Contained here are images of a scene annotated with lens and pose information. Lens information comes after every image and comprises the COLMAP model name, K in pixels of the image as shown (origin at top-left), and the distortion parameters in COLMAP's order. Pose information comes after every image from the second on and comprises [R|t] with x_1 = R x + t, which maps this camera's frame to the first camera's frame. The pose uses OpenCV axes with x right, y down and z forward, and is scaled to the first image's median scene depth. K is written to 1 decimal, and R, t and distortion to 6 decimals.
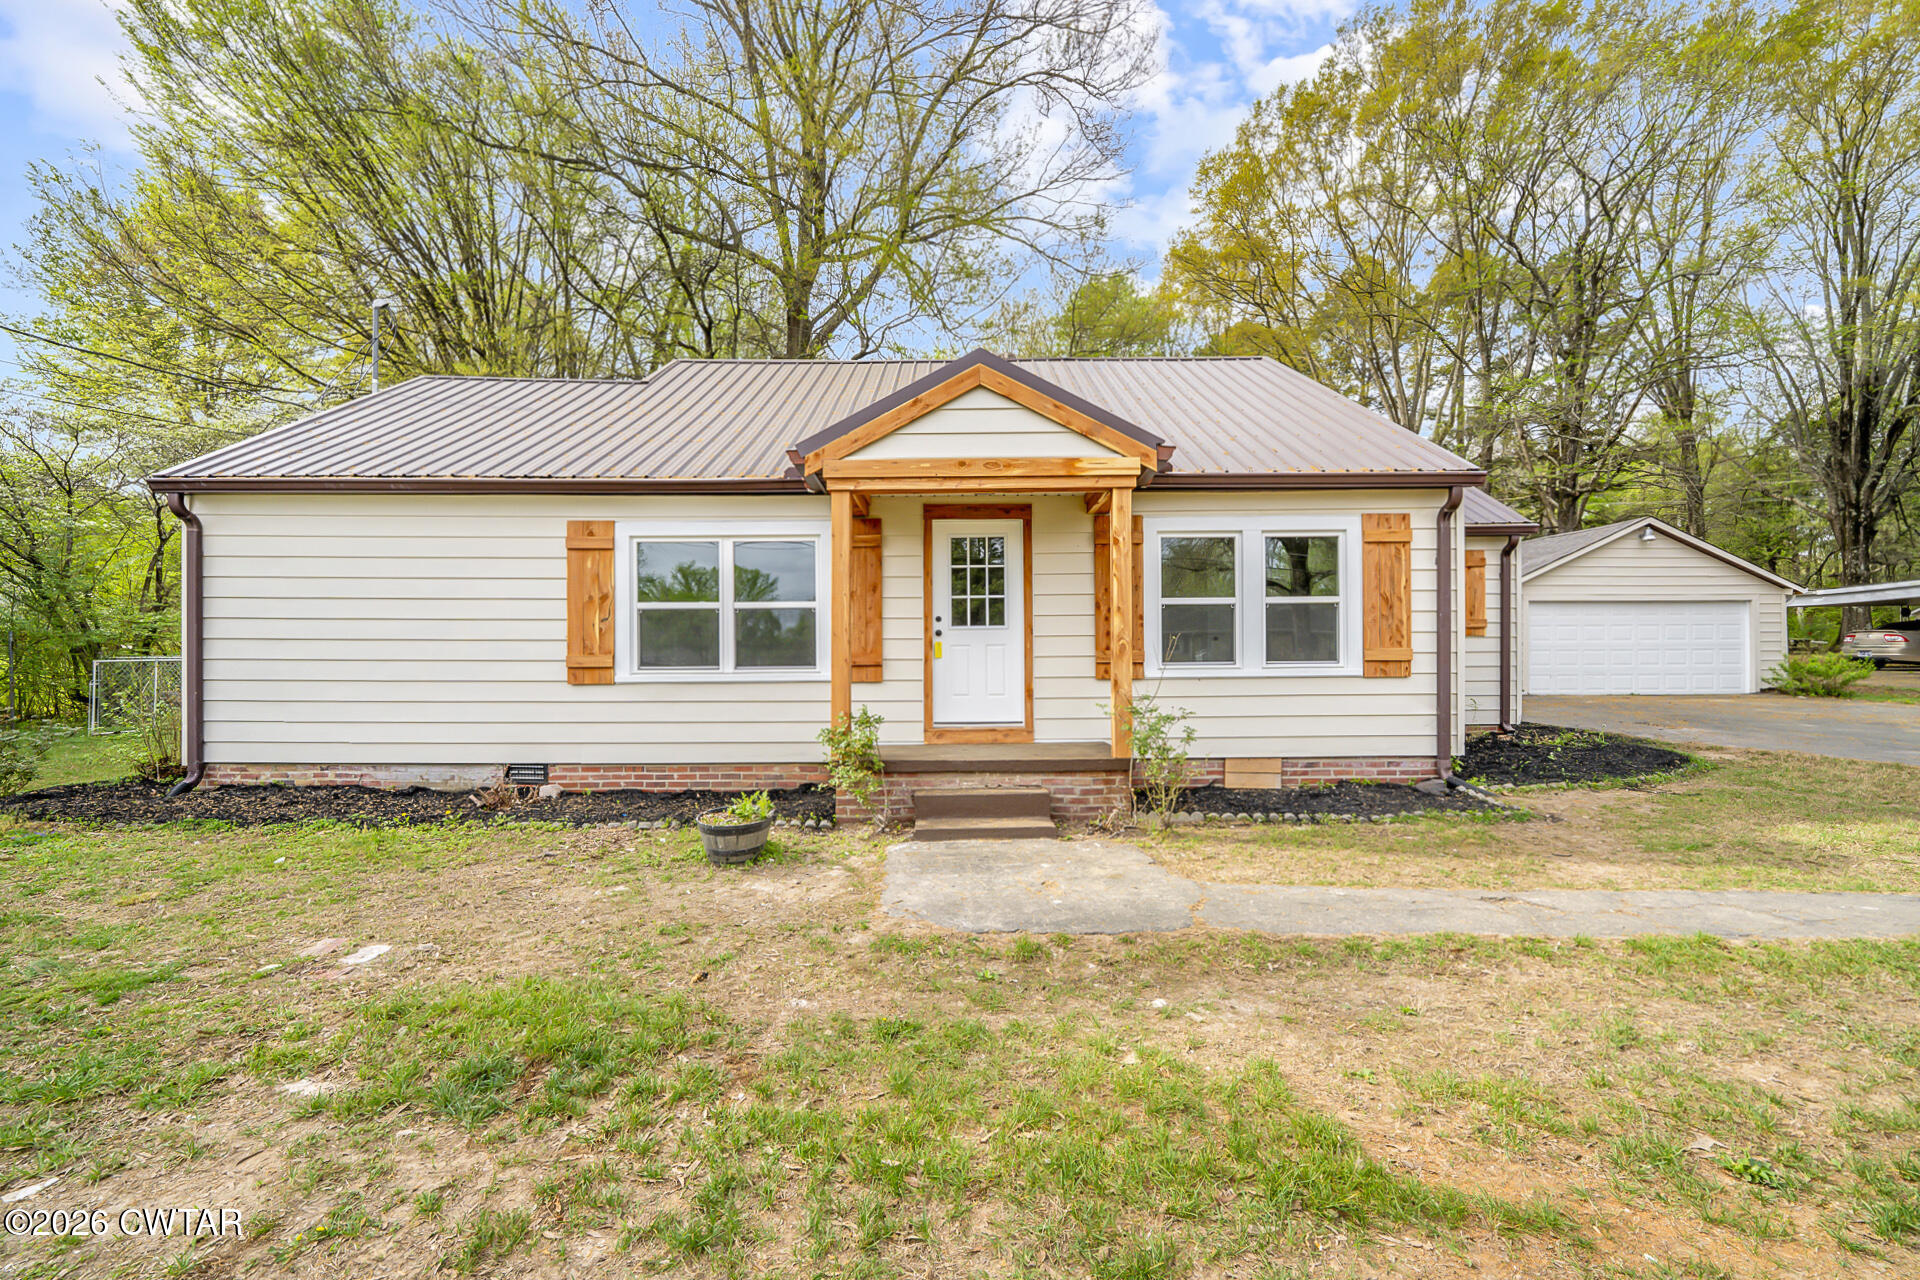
lens RADIAL K [[784.4, 0, 955.4], [0, 784.4, 651.1], [0, 0, 1]] dist [-0.001301, -0.000704]
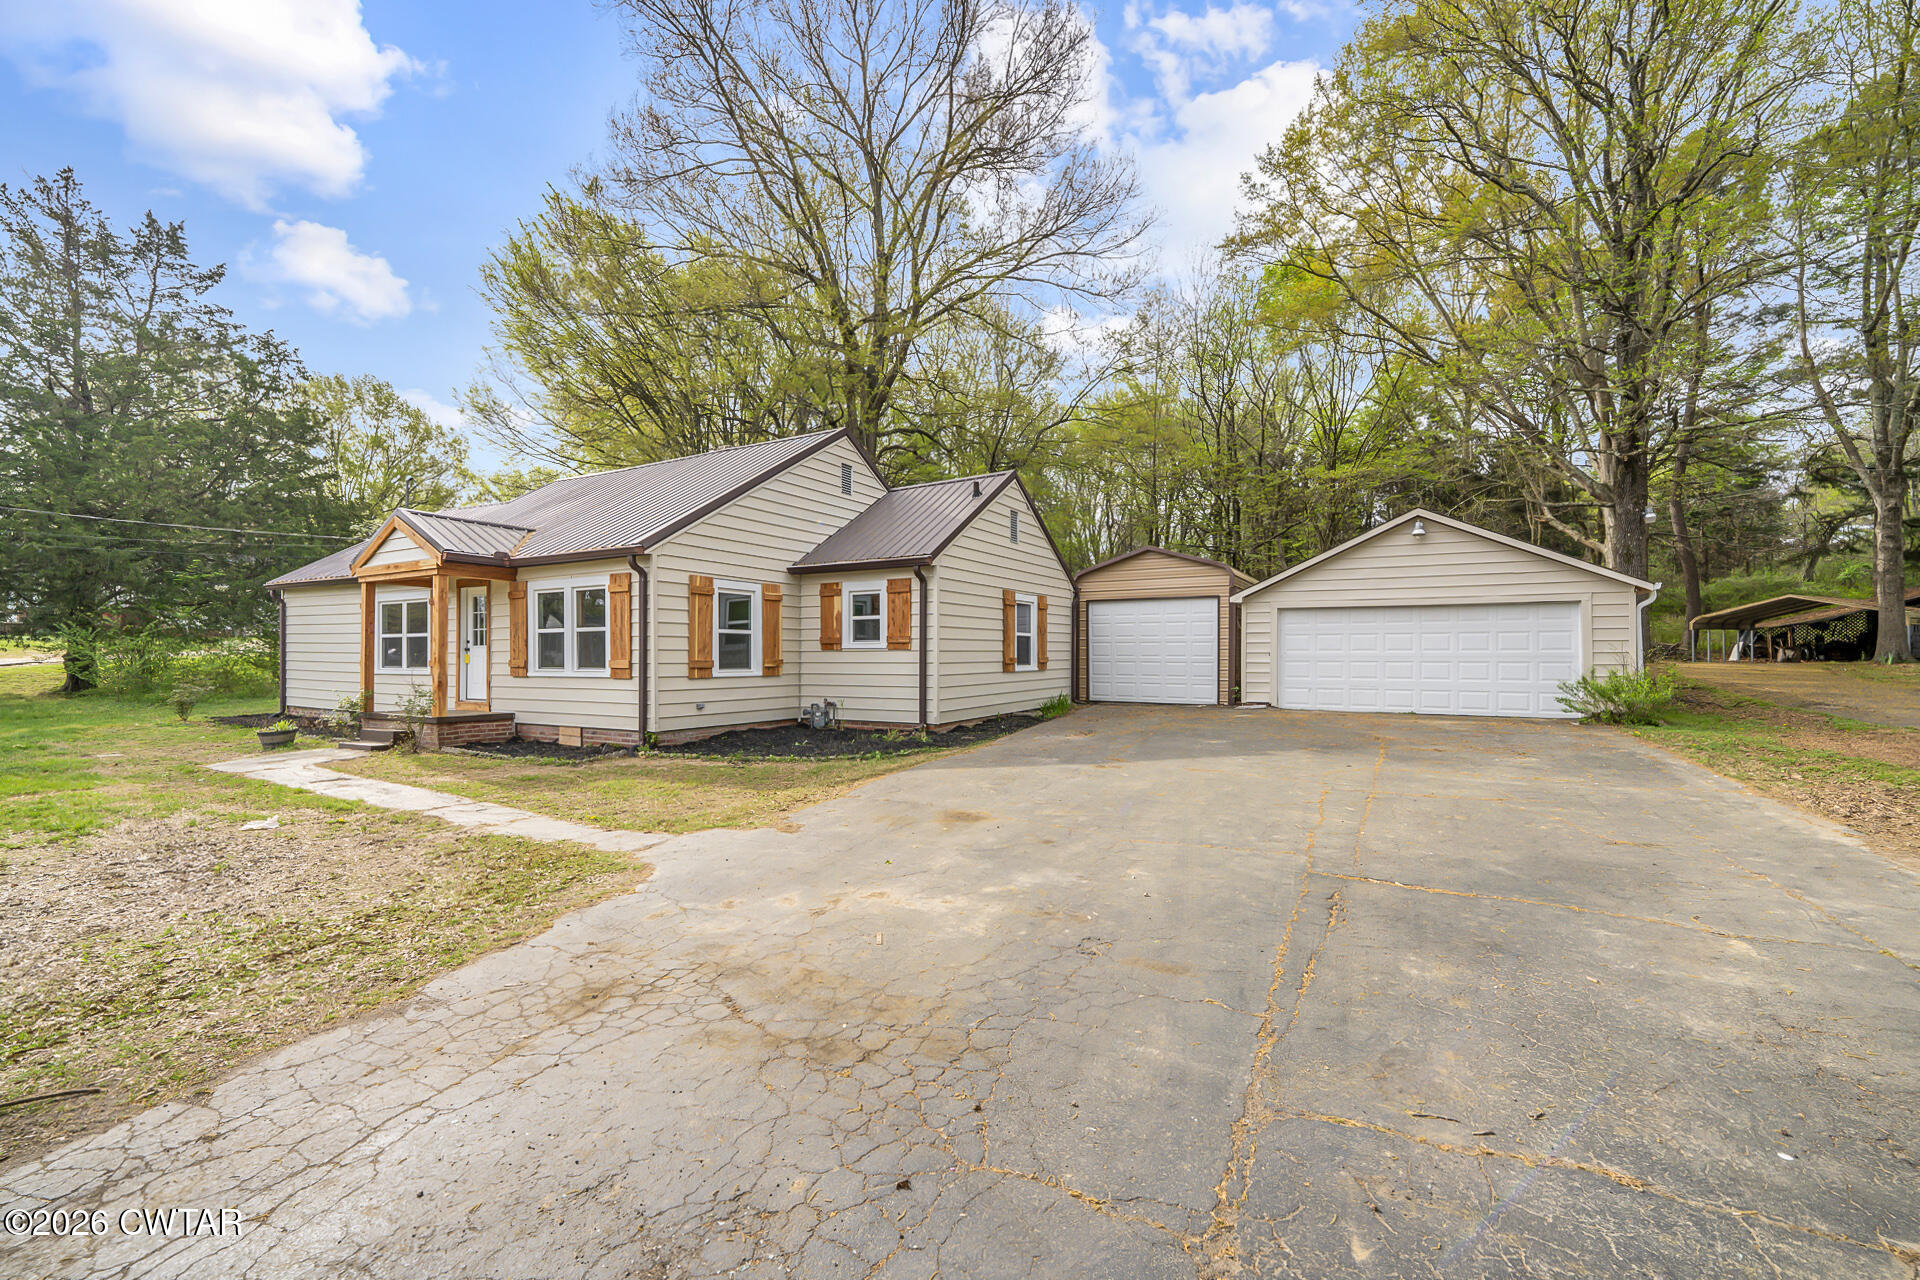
lens RADIAL K [[784.4, 0, 948.4], [0, 784.4, 656.3], [0, 0, 1]] dist [-0.001301, -0.000704]
pose [[0.861647, 0.005311, -0.507480, 0.881341], [-0.004257, 0.999986, 0.003238, -0.008723], [0.507490, -0.000630, 0.861658, -0.003321]]
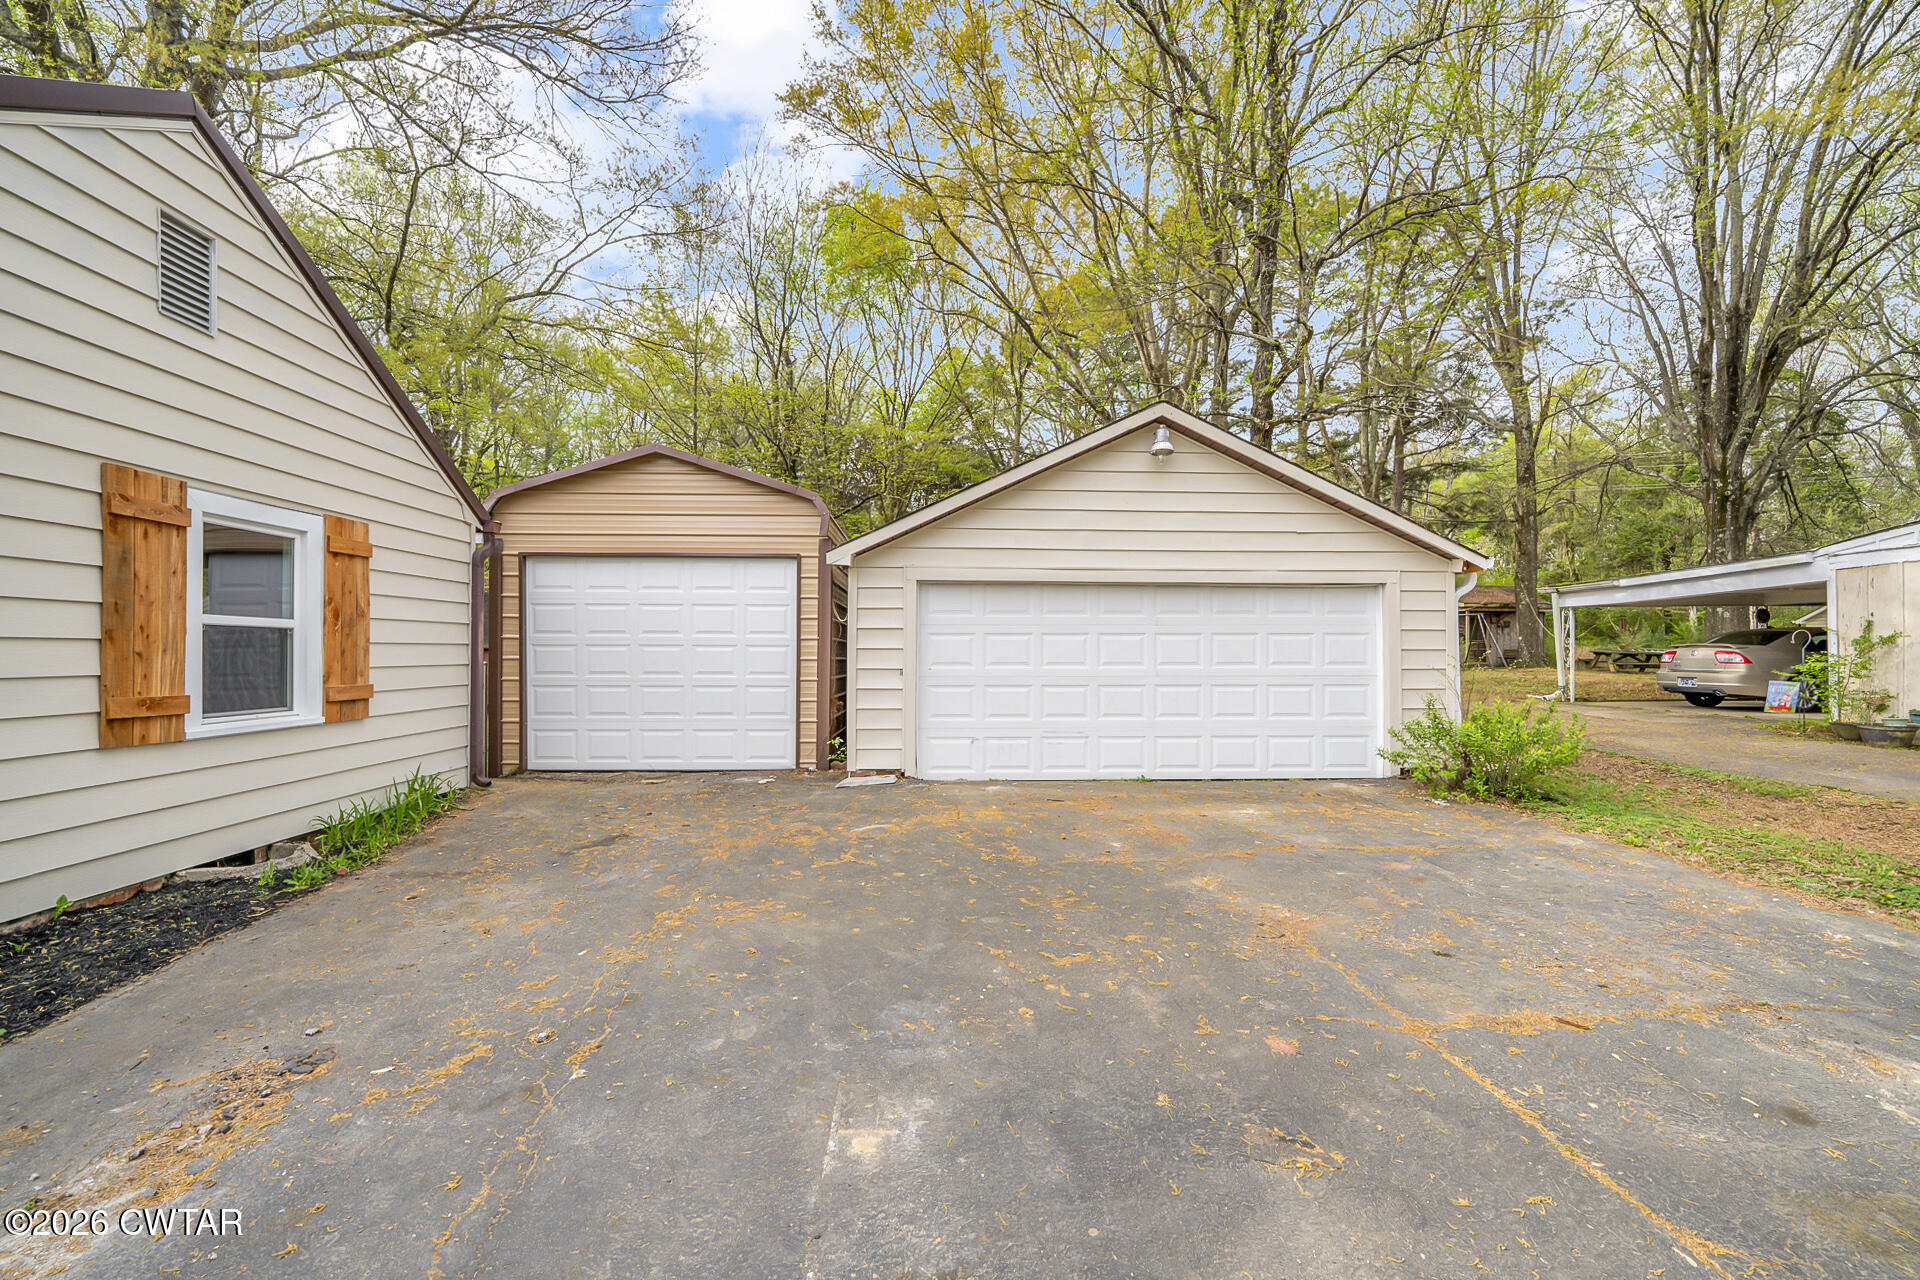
lens RADIAL K [[784.4, 0, 960.8], [0, 784.4, 646.9], [0, 0, 1]] dist [-0.001301, -0.000704]
pose [[0.999118, 0.005140, 0.041665, 0.749753], [-0.004752, 0.999945, -0.009388, -0.020890], [-0.041711, 0.009181, 0.999088, 0.541801]]
